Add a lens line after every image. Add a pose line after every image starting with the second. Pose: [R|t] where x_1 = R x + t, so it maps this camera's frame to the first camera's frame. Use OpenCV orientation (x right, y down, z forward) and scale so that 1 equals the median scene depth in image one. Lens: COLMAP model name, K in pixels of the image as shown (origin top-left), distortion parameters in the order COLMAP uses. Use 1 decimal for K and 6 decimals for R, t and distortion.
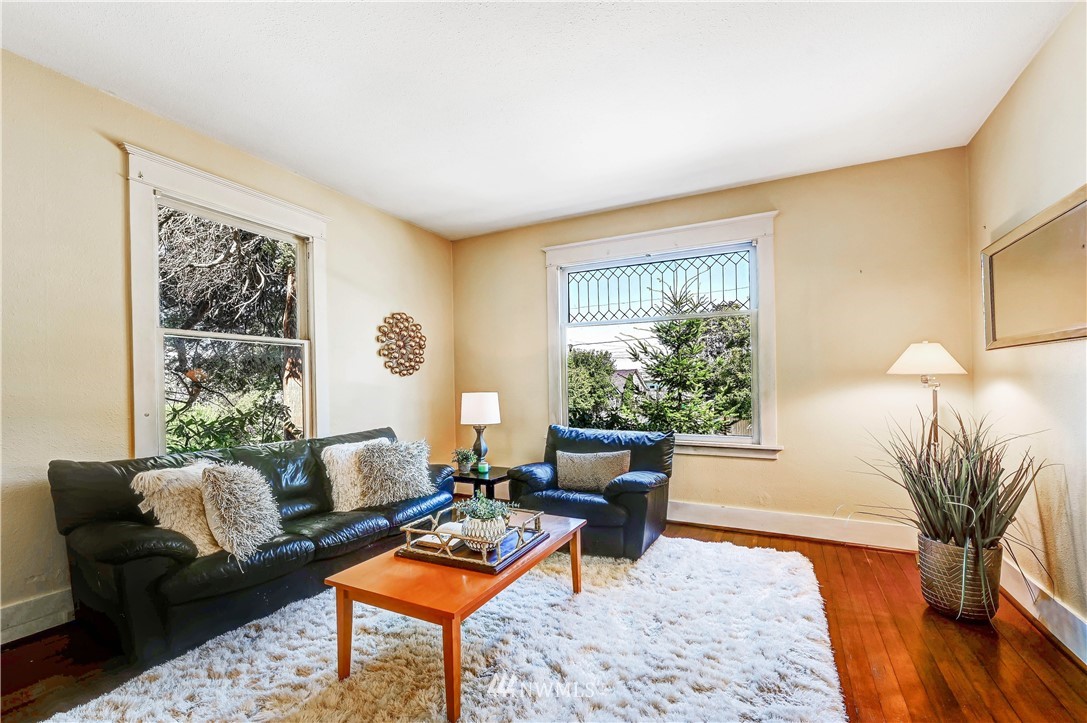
lens RADIAL K [[449.8, 0, 539.1], [0, 449.8, 367.5], [0, 0, 1]] dist [0.001905, 0.000262]
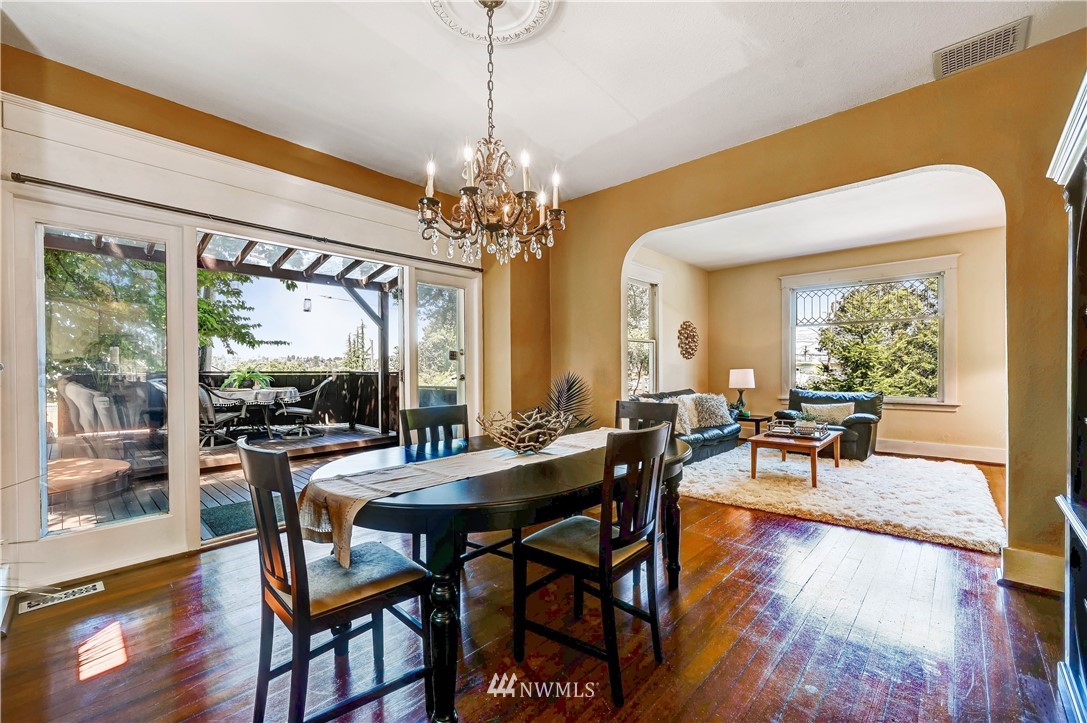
lens RADIAL K [[449.8, 0, 547.0], [0, 449.8, 364.3], [0, 0, 1]] dist [0.001905, 0.000262]
pose [[0.968937, 0.002671, -0.247295, -0.456356], [0.005467, 0.999466, 0.032217, -0.020876], [0.247249, -0.032568, 0.968405, -0.851396]]
